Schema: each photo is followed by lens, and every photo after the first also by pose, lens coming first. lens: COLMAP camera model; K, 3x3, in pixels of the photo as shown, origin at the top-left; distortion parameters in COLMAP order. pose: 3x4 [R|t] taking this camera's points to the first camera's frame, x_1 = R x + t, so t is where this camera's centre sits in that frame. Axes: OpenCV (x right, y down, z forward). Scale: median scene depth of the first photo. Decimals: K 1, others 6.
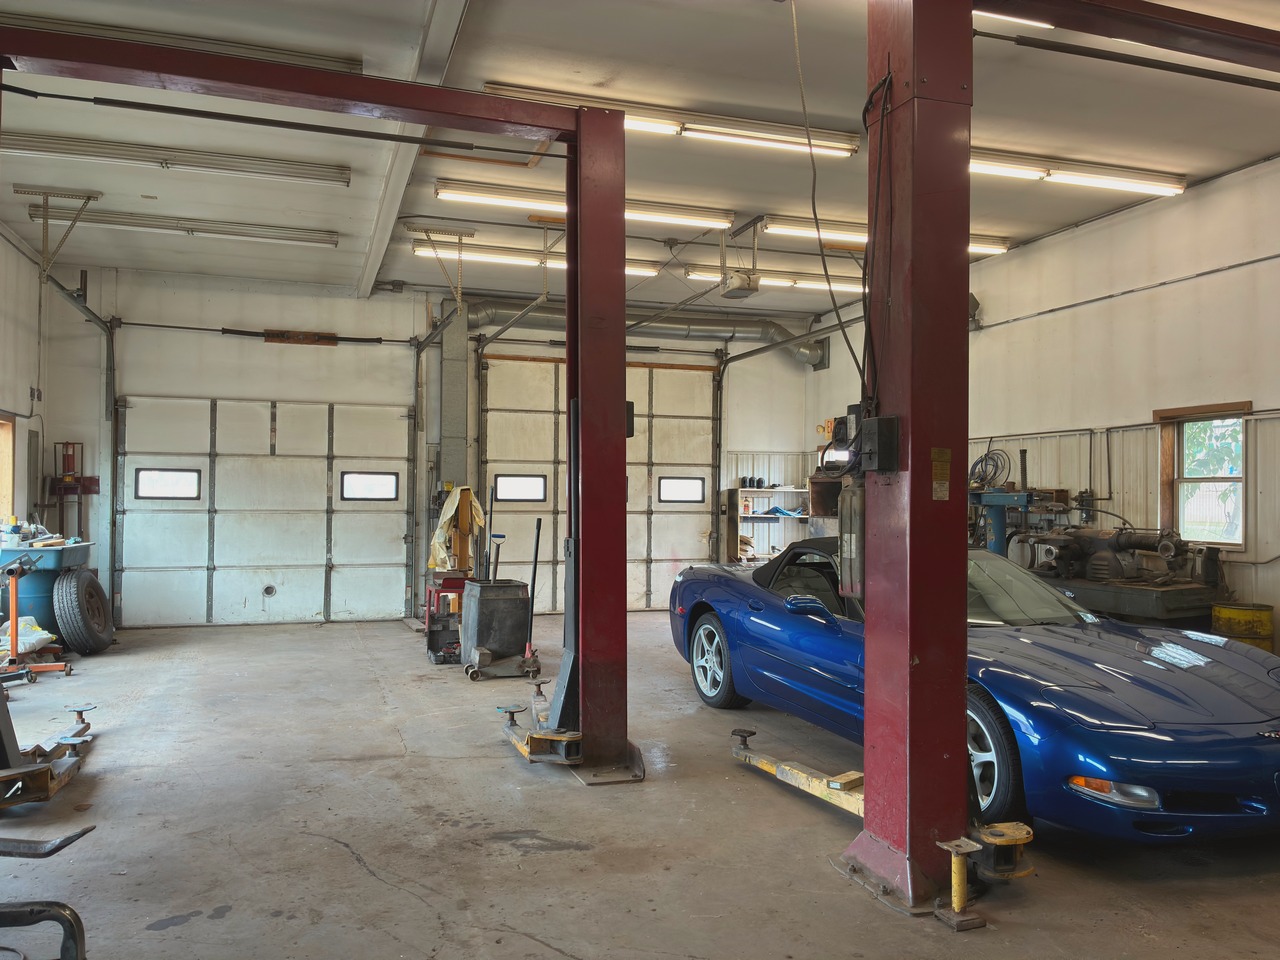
lens RADIAL K [[979.8, 0, 636.7], [0, 979.8, 482.9], [0, 0, 1]] dist [0.042347, -0.054899]
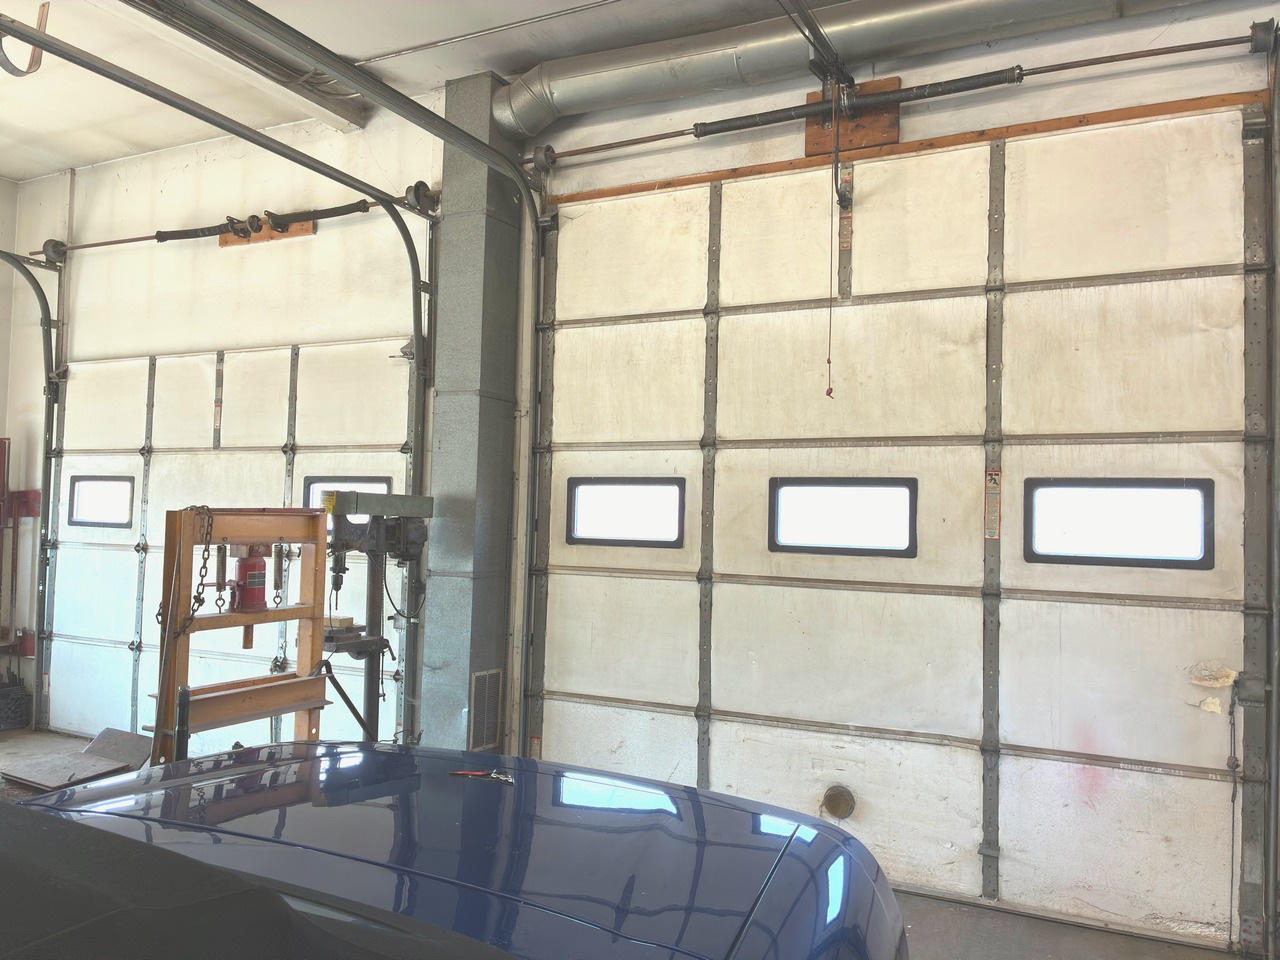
lens RADIAL K [[979.8, 0, 636.7], [0, 979.8, 482.9], [0, 0, 1]] dist [0.042347, -0.054899]
pose [[0.685917, -0.022547, -0.727330, 0.172453], [-0.013119, 0.998974, -0.043340, 0.010556], [0.727561, 0.039269, 0.684918, 0.725698]]
